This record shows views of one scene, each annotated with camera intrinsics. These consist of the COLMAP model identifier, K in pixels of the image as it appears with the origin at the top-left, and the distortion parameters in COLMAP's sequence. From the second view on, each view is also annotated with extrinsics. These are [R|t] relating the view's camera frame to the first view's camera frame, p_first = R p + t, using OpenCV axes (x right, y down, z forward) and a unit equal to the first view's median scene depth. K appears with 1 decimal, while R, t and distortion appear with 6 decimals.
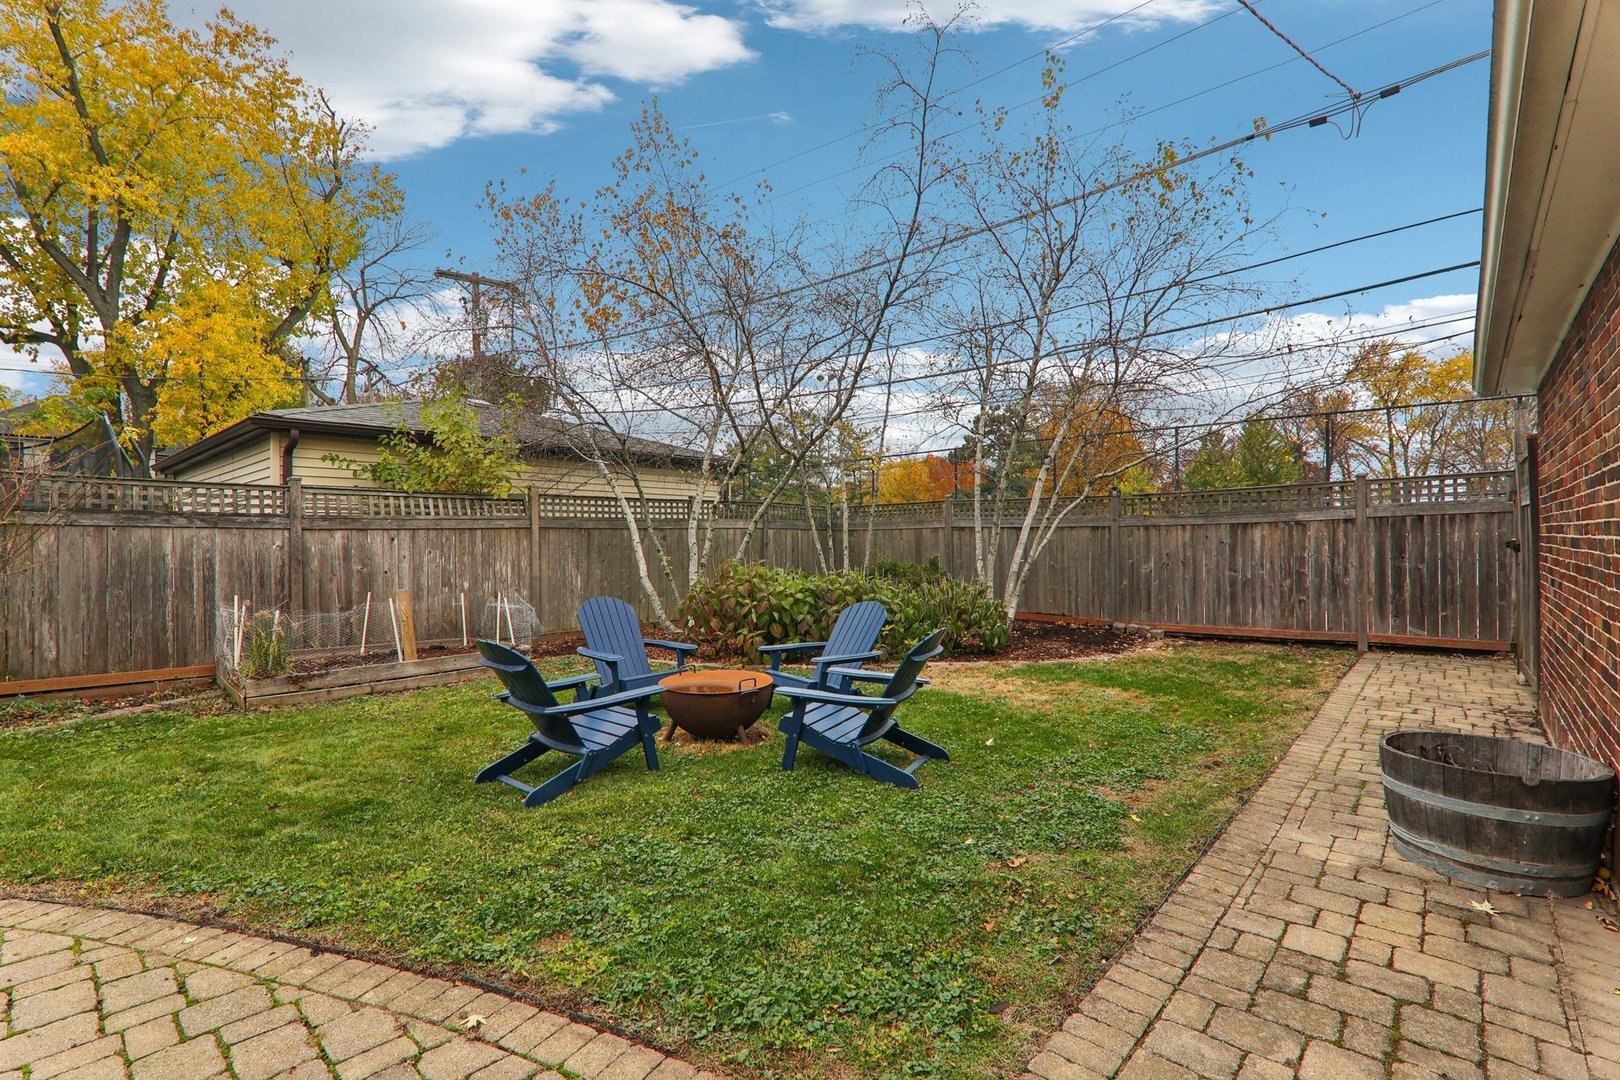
lens RADIAL K [[749.7, 0, 801.5], [0, 749.7, 539.8], [0, 0, 1]] dist [-0.009910, 0.000012]
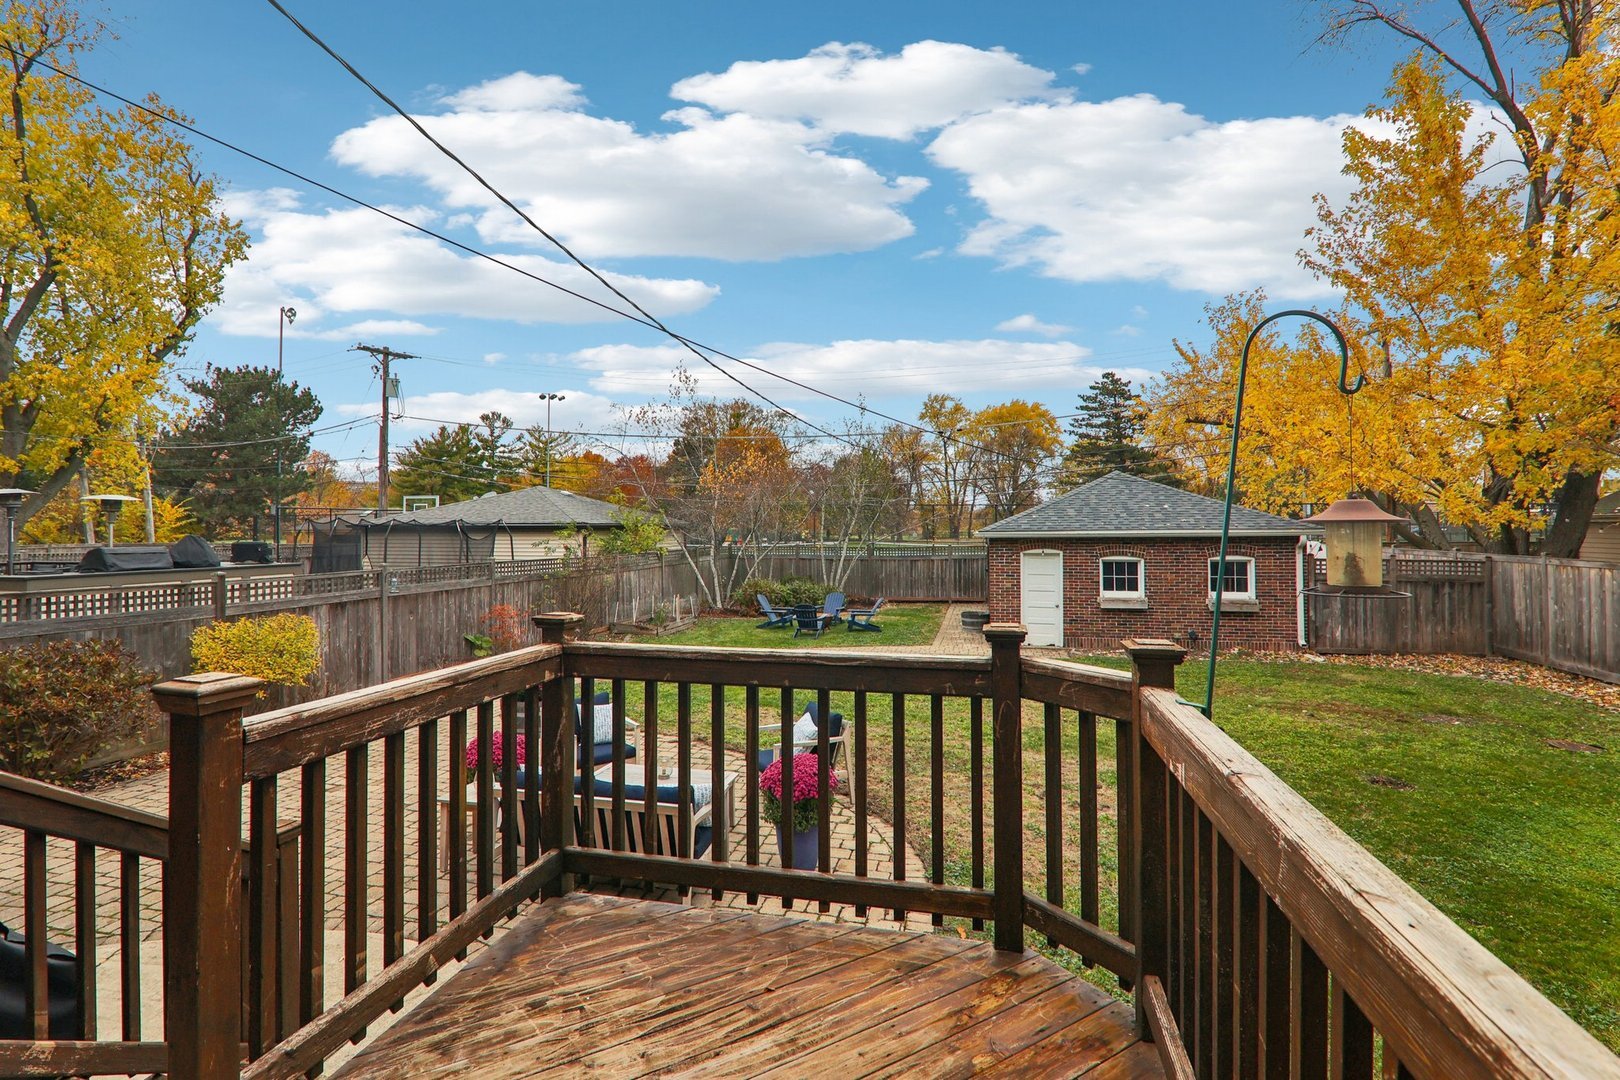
lens RADIAL K [[749.7, 0, 833.8], [0, 749.7, 514.9], [0, 0, 1]] dist [-0.009910, 0.000012]
pose [[0.865957, 0.015880, 0.499867, -0.956468], [-0.005742, 0.999746, -0.021812, -0.113090], [-0.500086, 0.016018, 0.865828, -1.132850]]
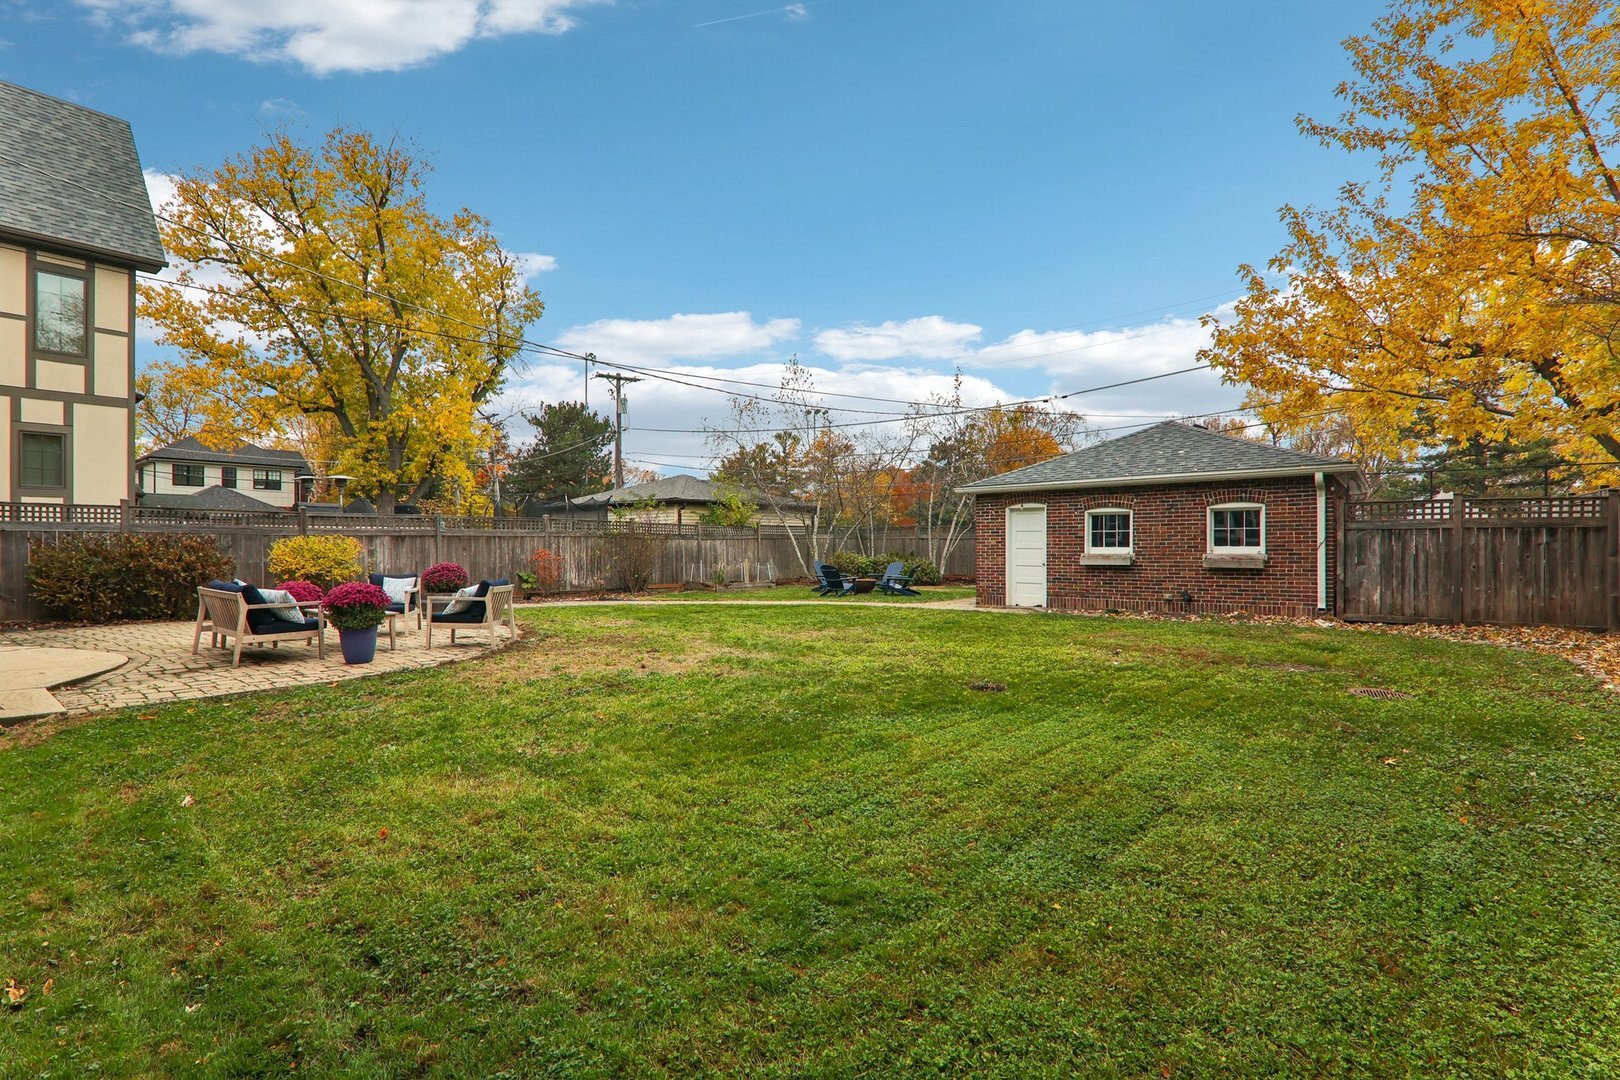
lens RADIAL K [[749.7, 0, 815.5], [0, 749.7, 547.5], [0, 0, 1]] dist [-0.009910, 0.000012]
pose [[0.997280, 0.002965, 0.073643, -0.321069], [-0.003316, 0.999984, 0.004653, 0.002231], [-0.073628, -0.004885, 0.997274, -1.433862]]
